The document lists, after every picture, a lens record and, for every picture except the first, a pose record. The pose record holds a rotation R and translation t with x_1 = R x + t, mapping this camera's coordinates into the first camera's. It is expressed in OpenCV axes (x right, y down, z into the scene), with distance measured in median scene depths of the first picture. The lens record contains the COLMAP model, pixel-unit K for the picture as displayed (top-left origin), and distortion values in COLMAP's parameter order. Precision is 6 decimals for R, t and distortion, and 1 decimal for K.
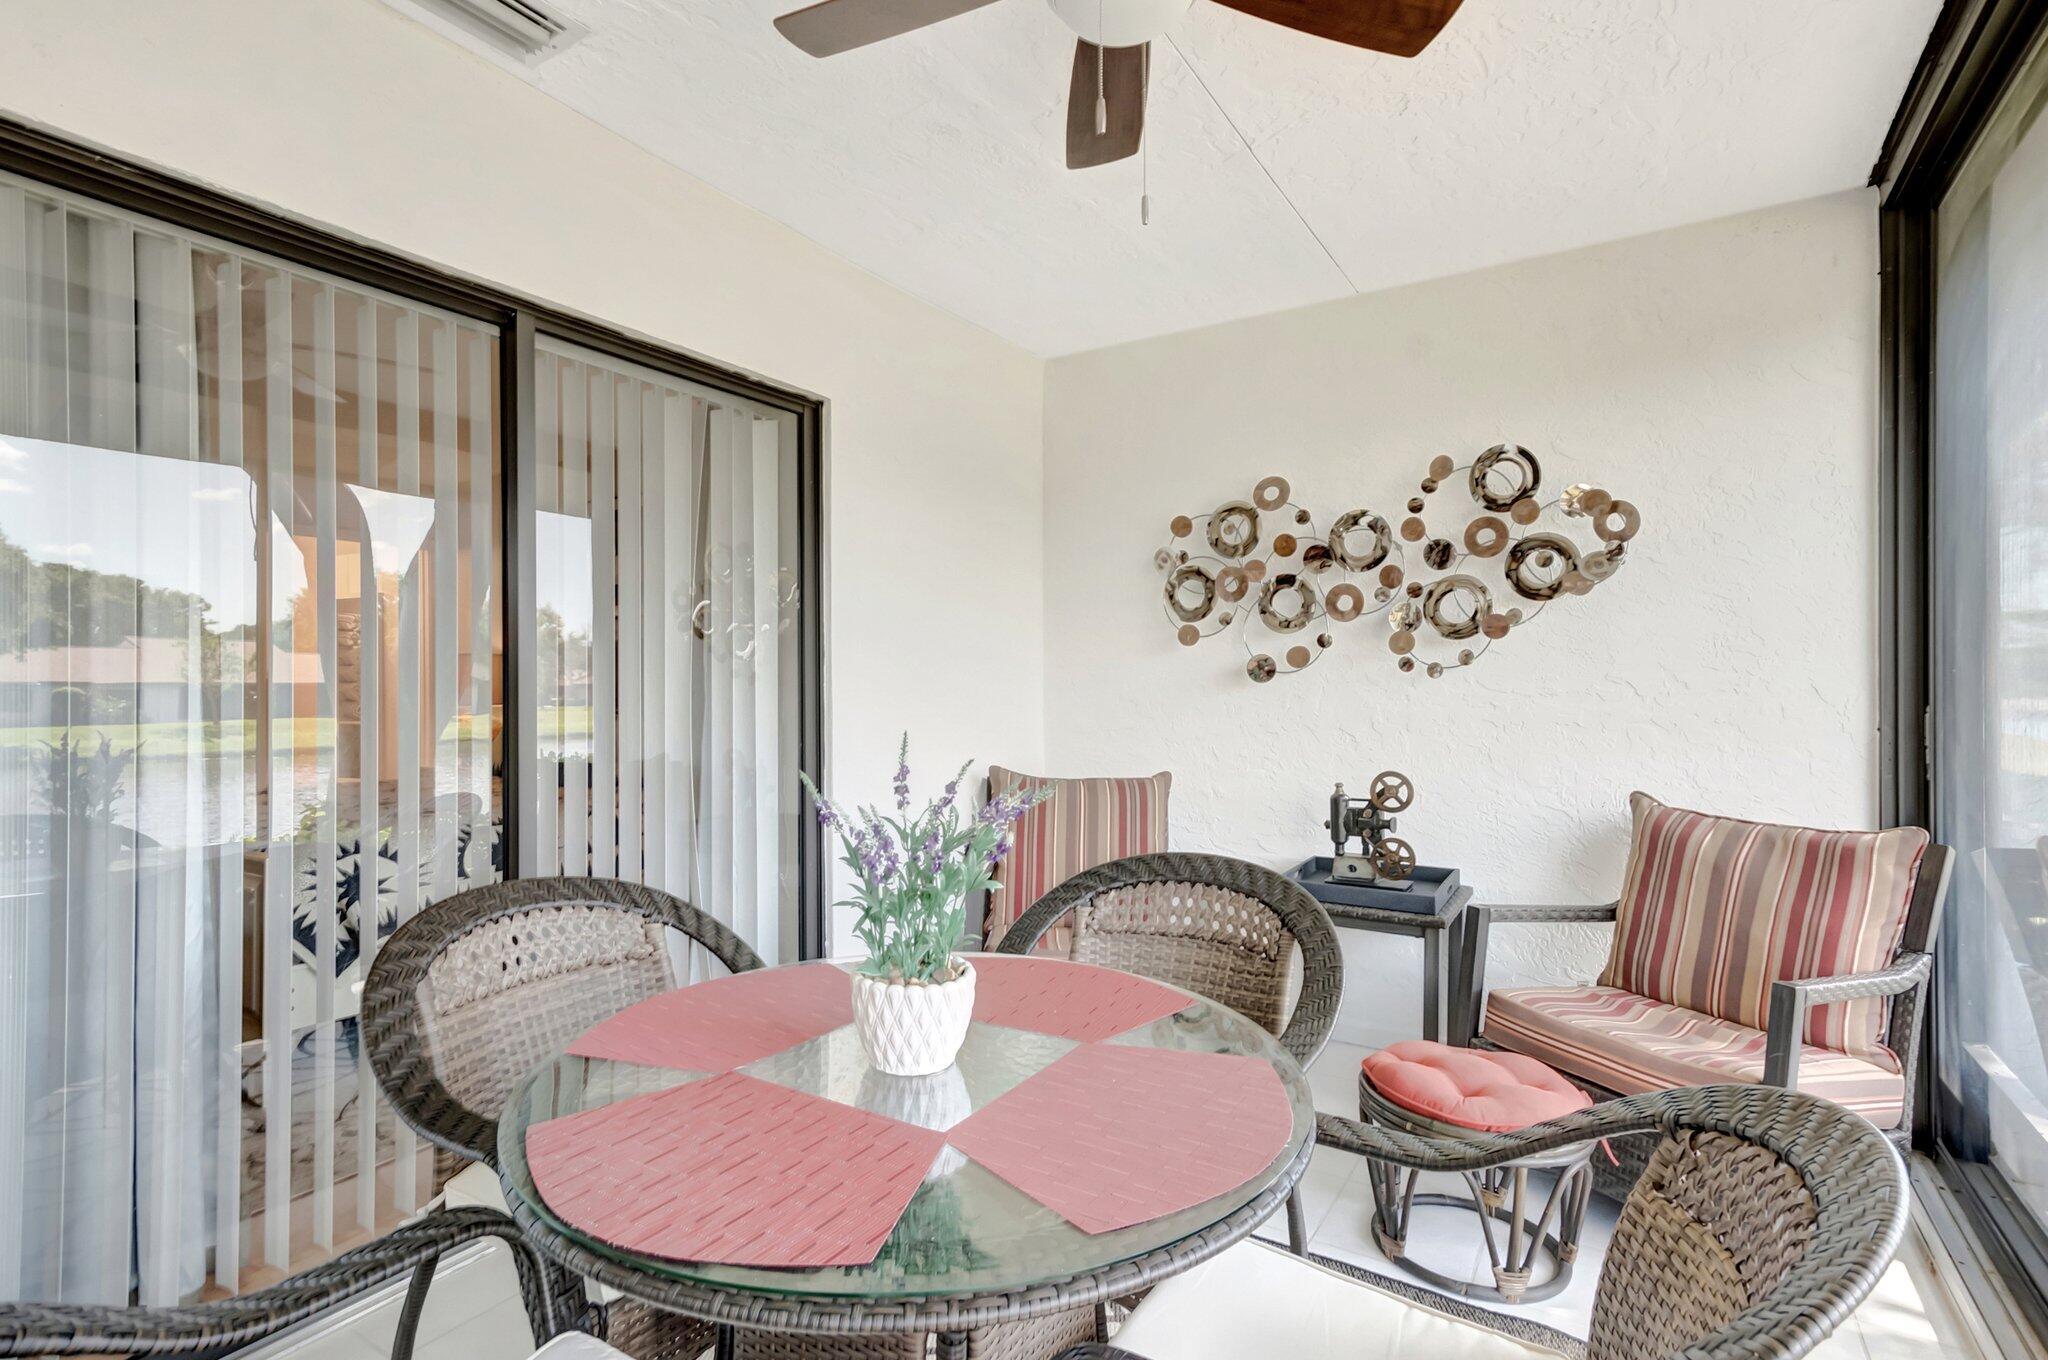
lens RADIAL K [[1028.3, 0, 1022.1], [0, 1028.3, 658.0], [0, 0, 1]] dist [0.001774, 0.010256]
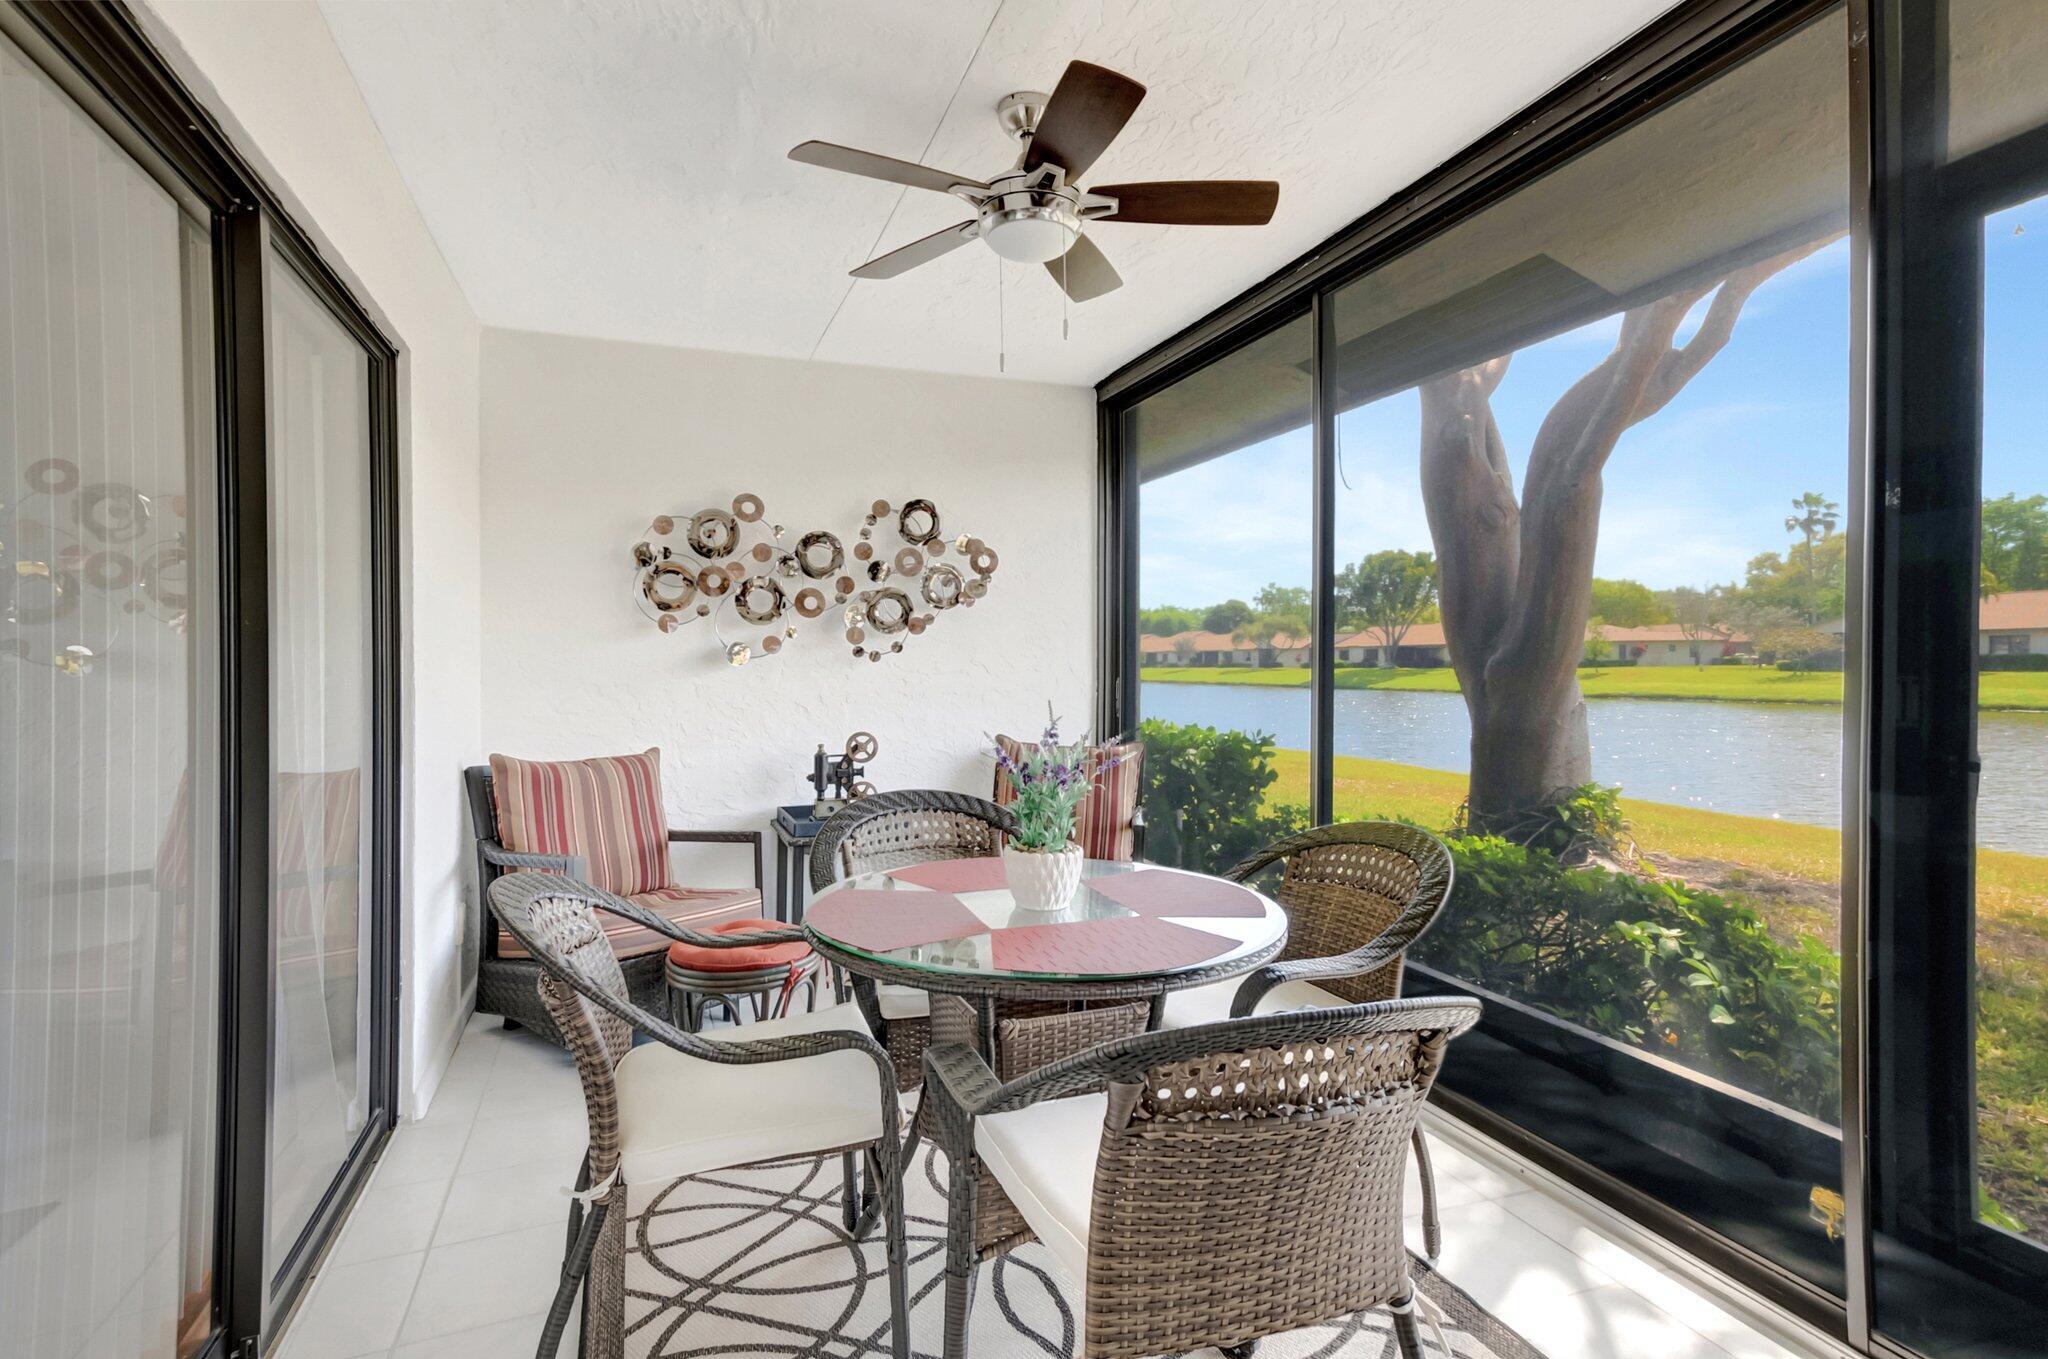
lens RADIAL K [[1015.2, 0, 1029.8], [0, 1015.2, 639.9], [0, 0, 1]] dist [-0.010192, -0.000176]
pose [[0.587264, 0.015884, 0.809239, -0.564540], [-0.013664, 0.999859, -0.009710, 0.000459], [-0.809280, -0.005356, 0.587399, 0.048040]]
